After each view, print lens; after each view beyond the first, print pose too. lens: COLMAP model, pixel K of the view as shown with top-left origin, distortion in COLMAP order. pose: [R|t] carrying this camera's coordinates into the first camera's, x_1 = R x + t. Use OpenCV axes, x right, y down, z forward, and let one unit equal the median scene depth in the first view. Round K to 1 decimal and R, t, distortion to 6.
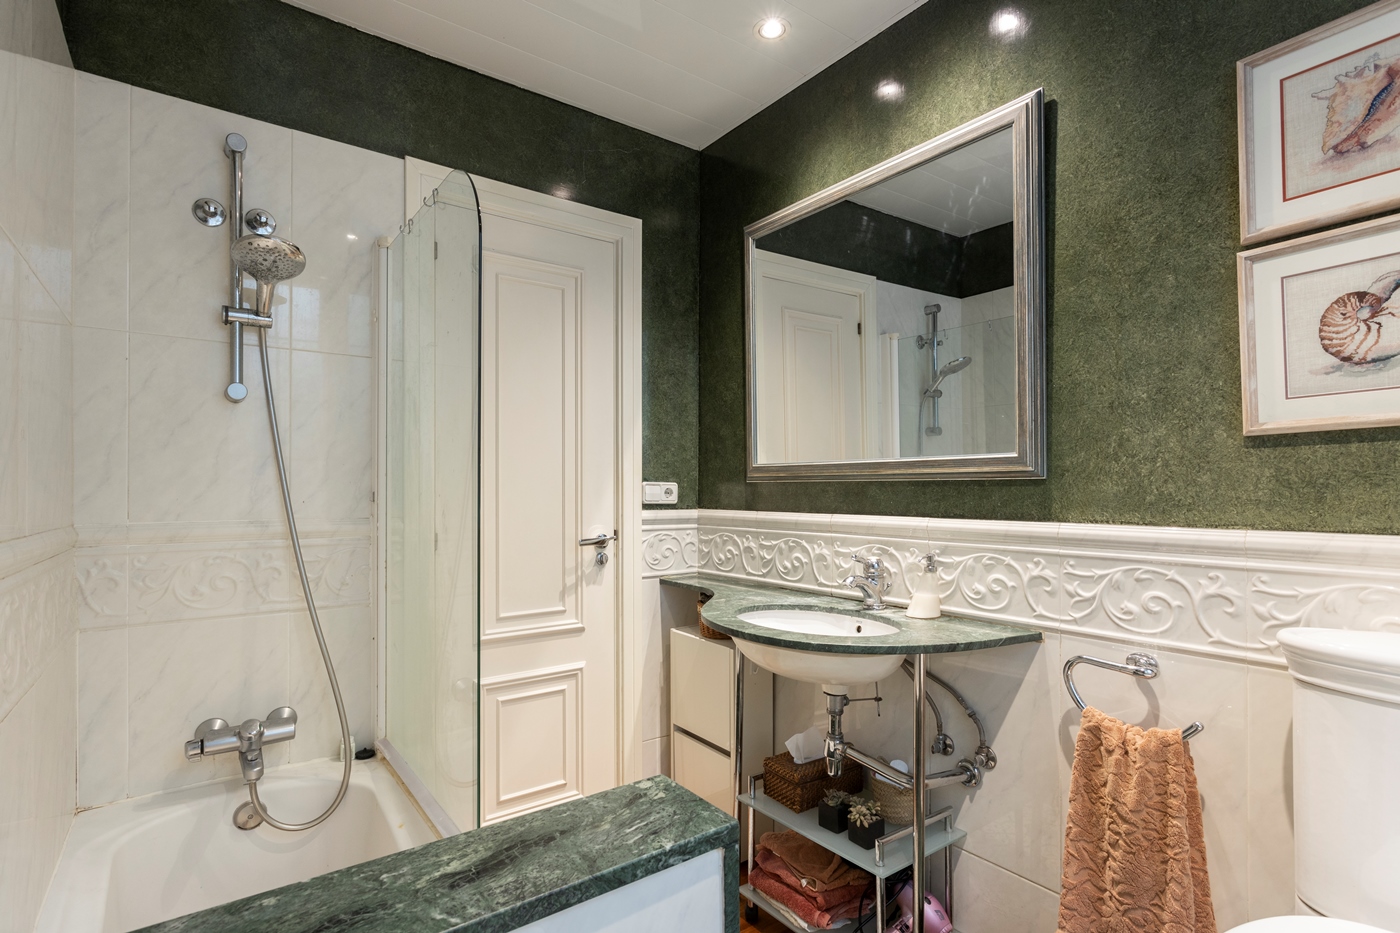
lens RADIAL K [[673.9, 0, 709.4], [0, 673.9, 475.7], [0, 0, 1]] dist [0.001125, 0.000871]
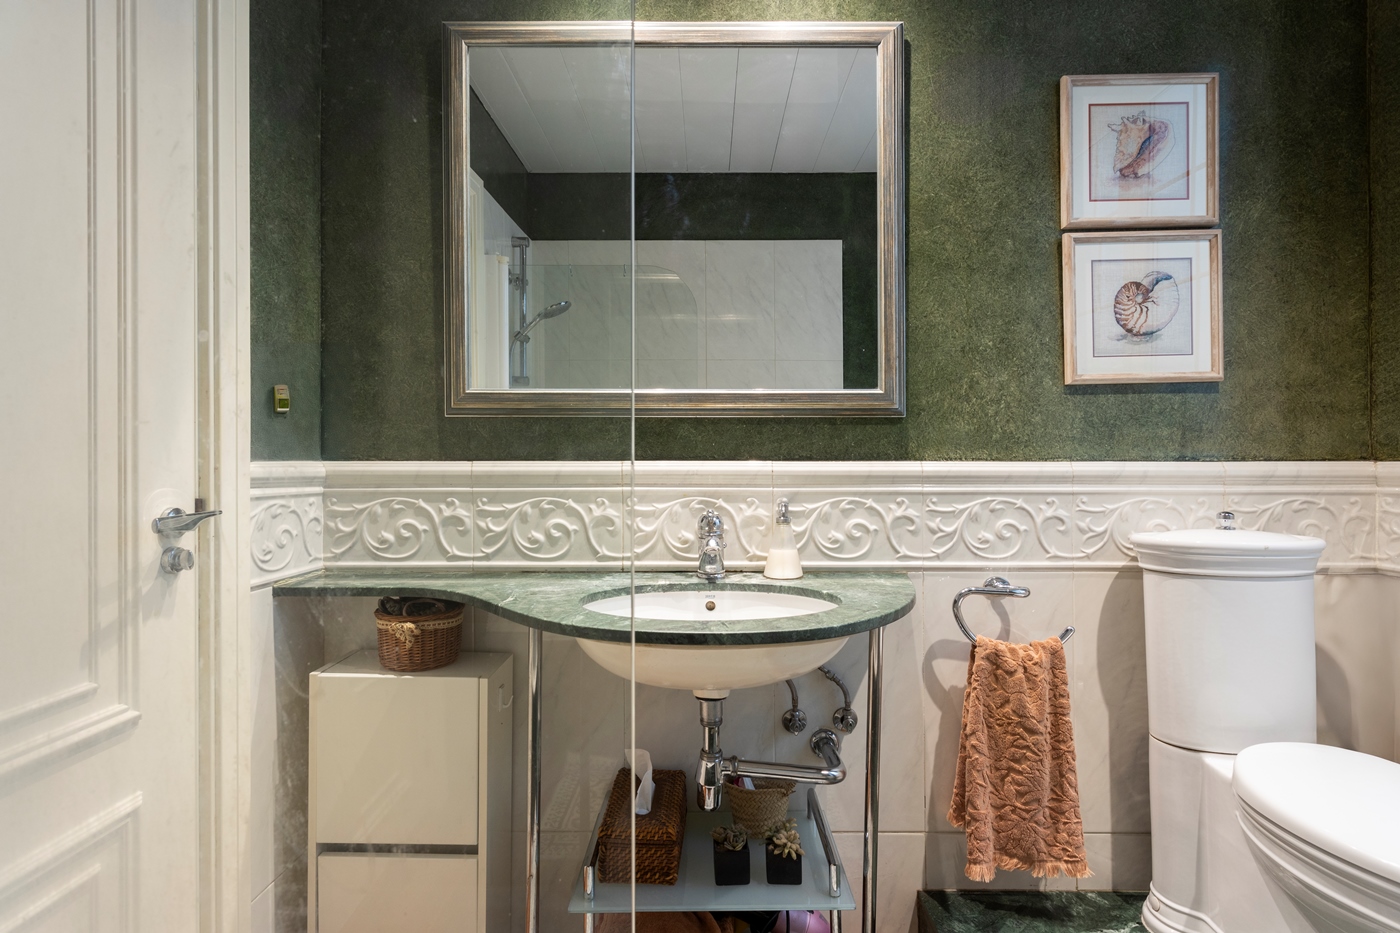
lens RADIAL K [[657.0, 0, 699.6], [0, 657.0, 455.6], [0, 0, 1]] dist [-0.000287, 0.000463]
pose [[0.614685, 0.013332, 0.788660, -0.458881], [-0.016396, 0.999857, -0.004123, 0.071429], [-0.788602, -0.010396, 0.614816, 0.663988]]
